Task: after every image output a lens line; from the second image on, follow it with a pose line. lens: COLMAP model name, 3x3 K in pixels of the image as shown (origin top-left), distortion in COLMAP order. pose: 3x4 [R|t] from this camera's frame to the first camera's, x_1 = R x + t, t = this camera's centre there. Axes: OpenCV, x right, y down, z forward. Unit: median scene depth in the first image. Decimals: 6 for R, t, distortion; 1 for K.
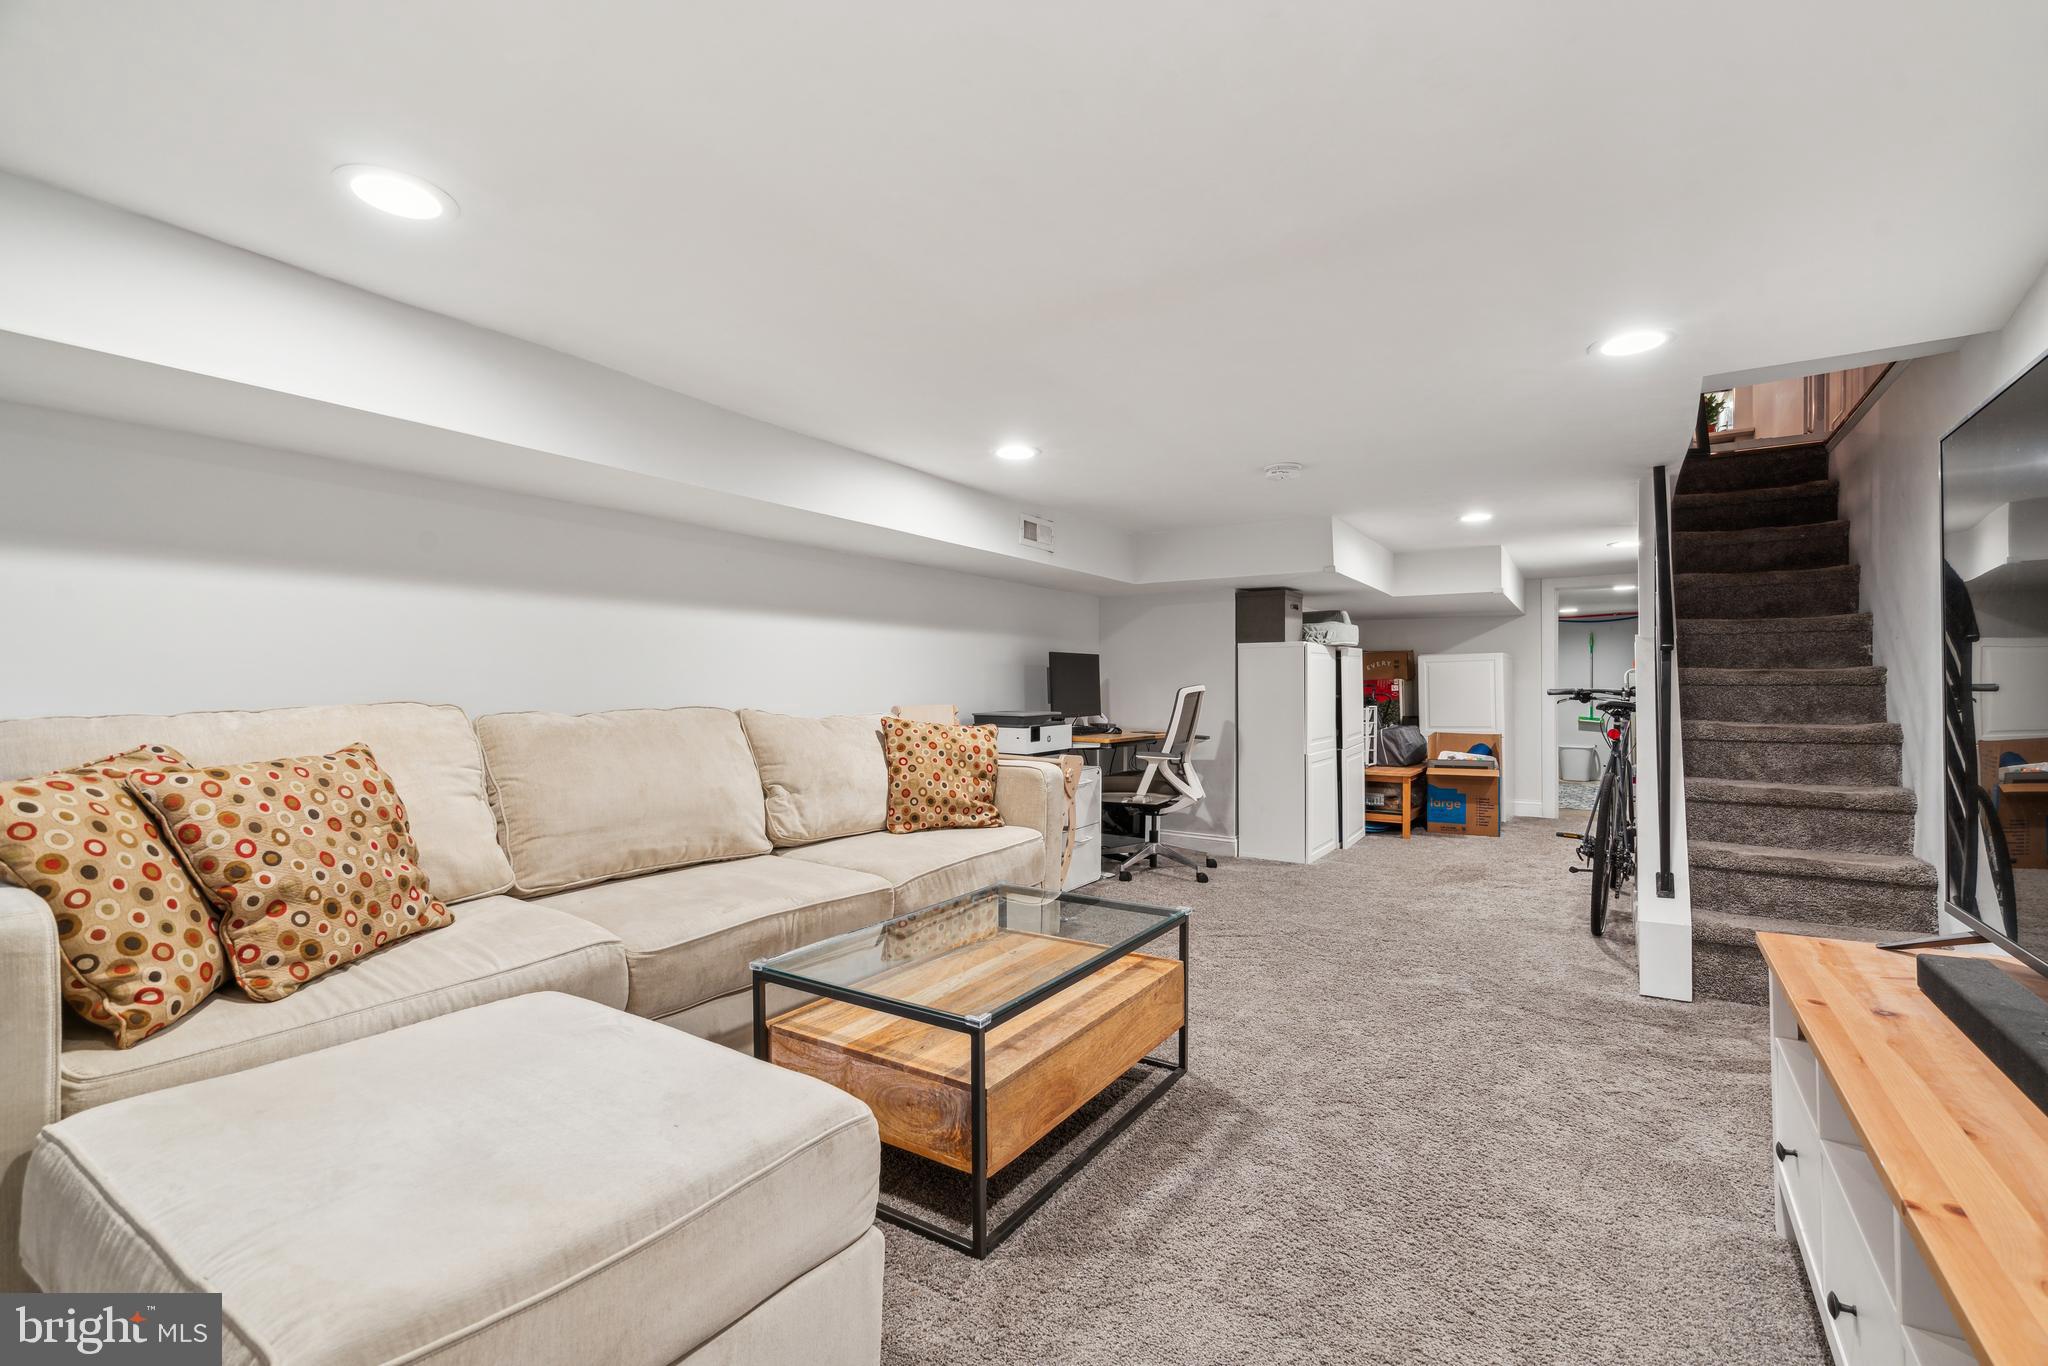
lens RADIAL K [[917.0, 0, 1018.5], [0, 917.0, 680.2], [0, 0, 1]] dist [-0.006543, 0.003073]
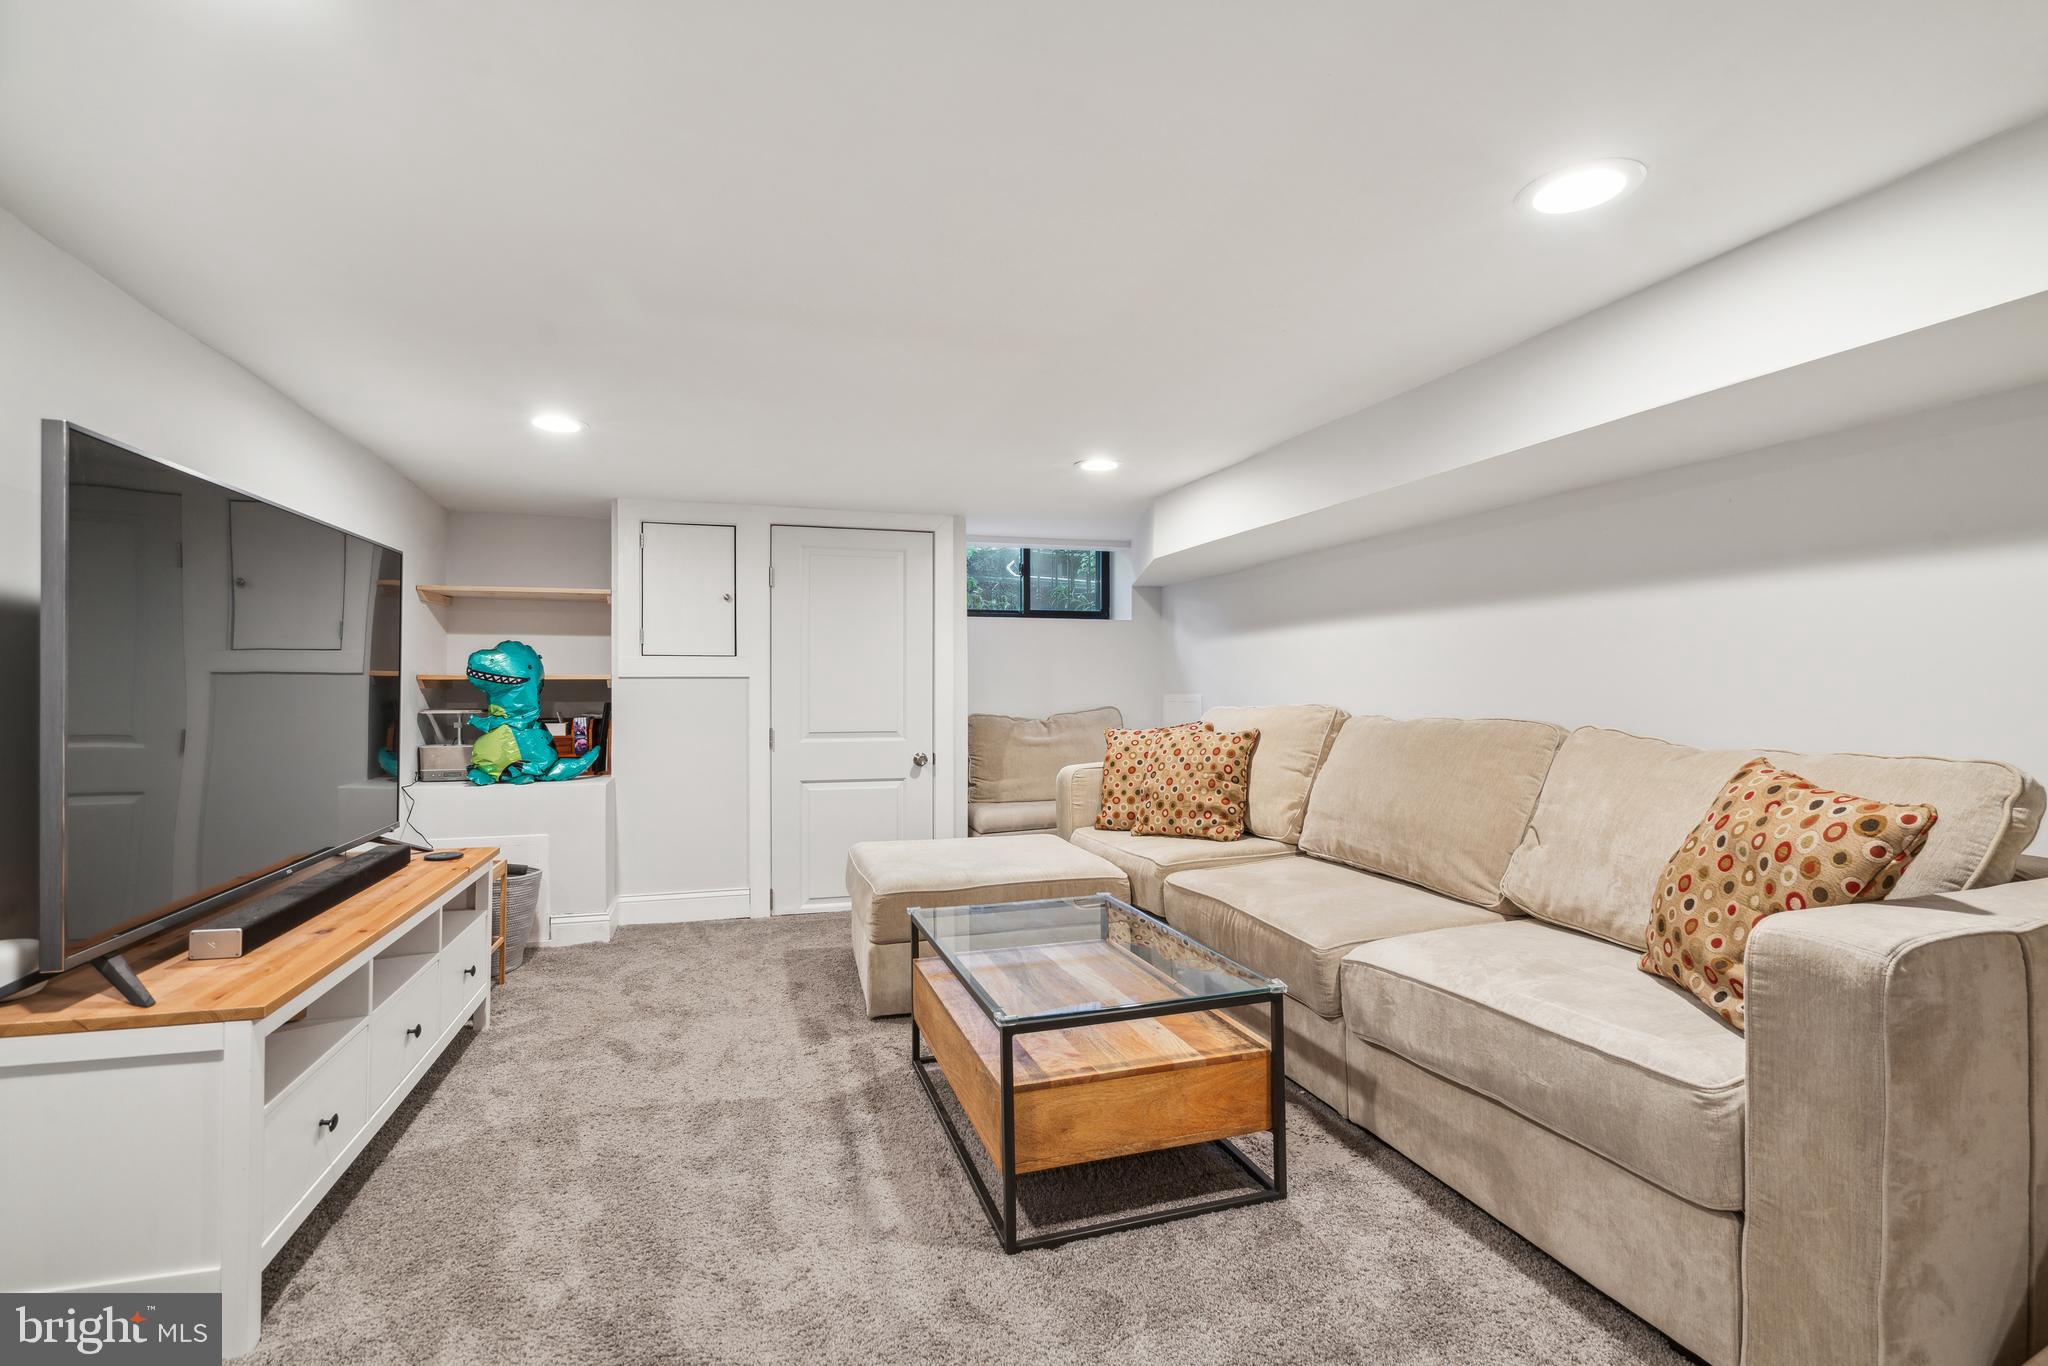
lens RADIAL K [[917.0, 0, 1021.3], [0, 917.0, 686.4], [0, 0, 1]] dist [-0.006543, 0.003073]
pose [[-0.631297, -0.005861, -0.775519, 0.938535], [0.003698, 0.999937, -0.010567, 0.007682], [0.775533, -0.009539, -0.631236, 1.896382]]
